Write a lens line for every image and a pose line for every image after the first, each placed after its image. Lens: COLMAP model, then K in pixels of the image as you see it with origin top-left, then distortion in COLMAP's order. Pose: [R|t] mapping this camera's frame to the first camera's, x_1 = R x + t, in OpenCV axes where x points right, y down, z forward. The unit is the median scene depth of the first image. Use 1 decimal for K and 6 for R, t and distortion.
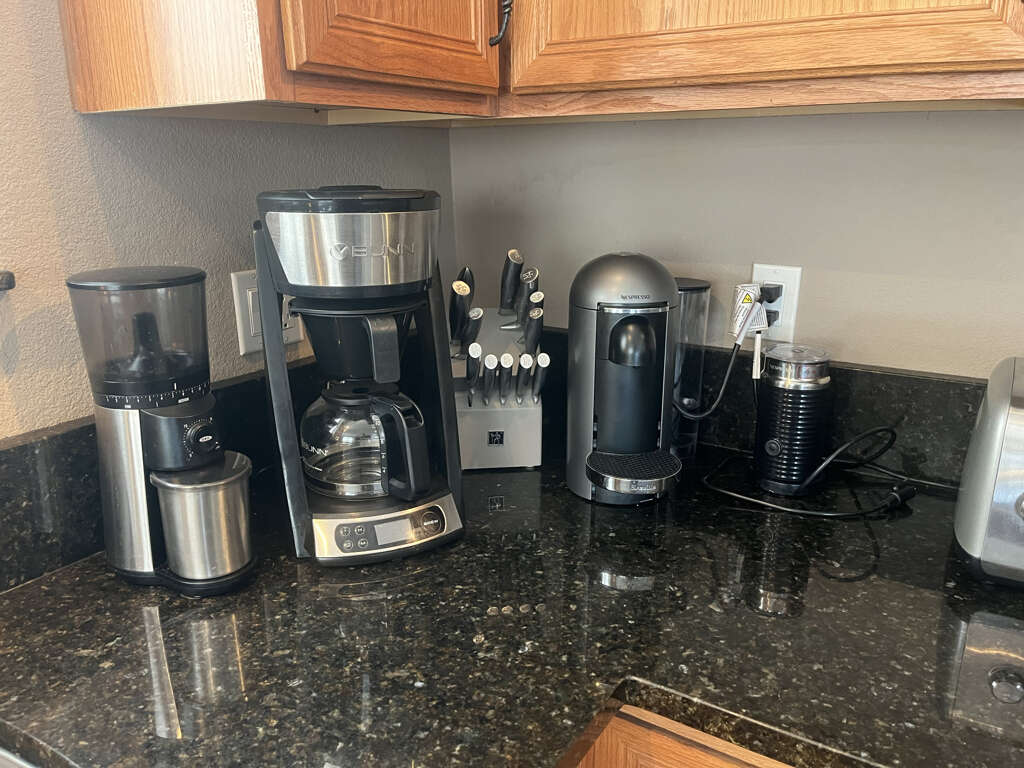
lens RADIAL K [[765.0, 0, 512.0], [0, 765.0, 384.0], [0, 0, 1]] dist [0.061885, -0.087446]
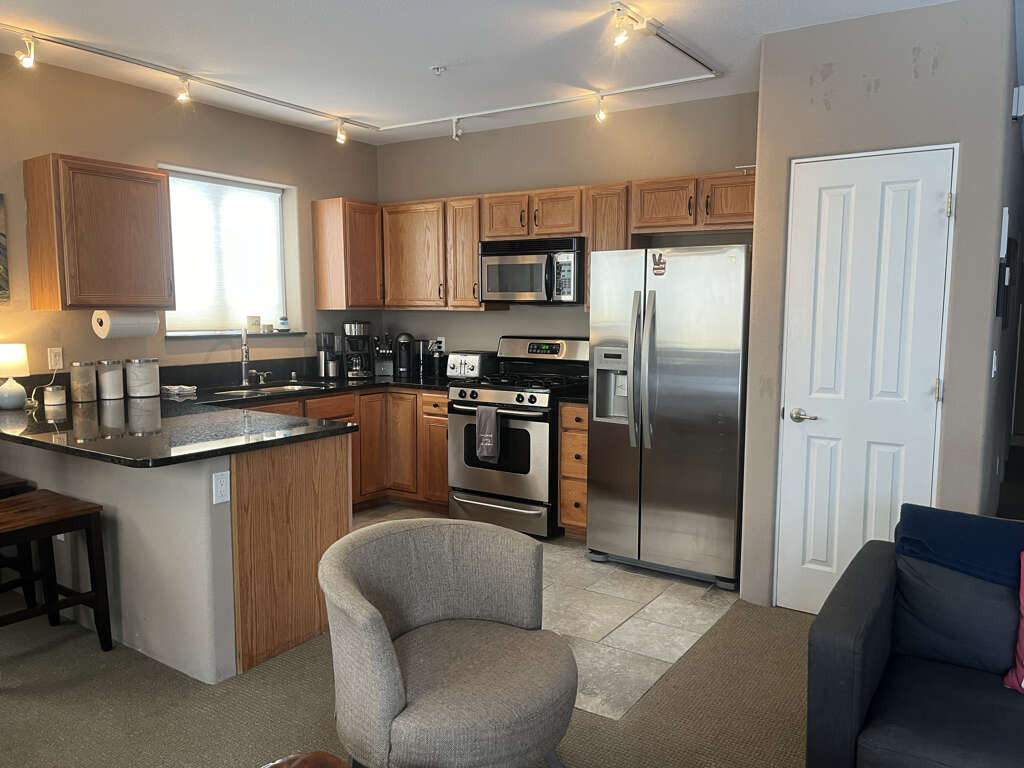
lens RADIAL K [[765.0, 0, 512.0], [0, 765.0, 384.0], [0, 0, 1]] dist [0.061885, -0.087446]
pose [[0.999234, 0.013391, -0.036758, 1.337302], [-0.019972, 0.982539, -0.184981, 1.434576], [0.033639, 0.185574, 0.982054, -5.192292]]
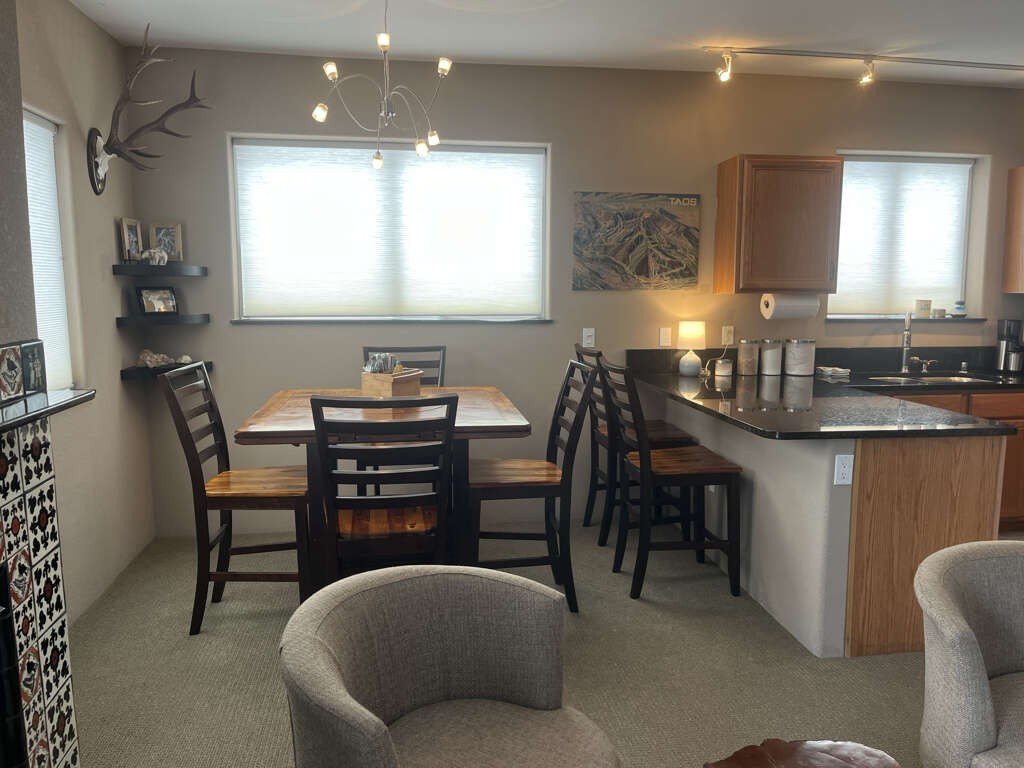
lens RADIAL K [[765.0, 0, 512.0], [0, 765.0, 384.0], [0, 0, 1]] dist [0.061885, -0.087446]
pose [[0.639137, 0.105348, -0.761844, 1.545876], [-0.225063, 0.972830, -0.054290, 1.427773], [0.735426, 0.206162, 0.645482, -5.199117]]
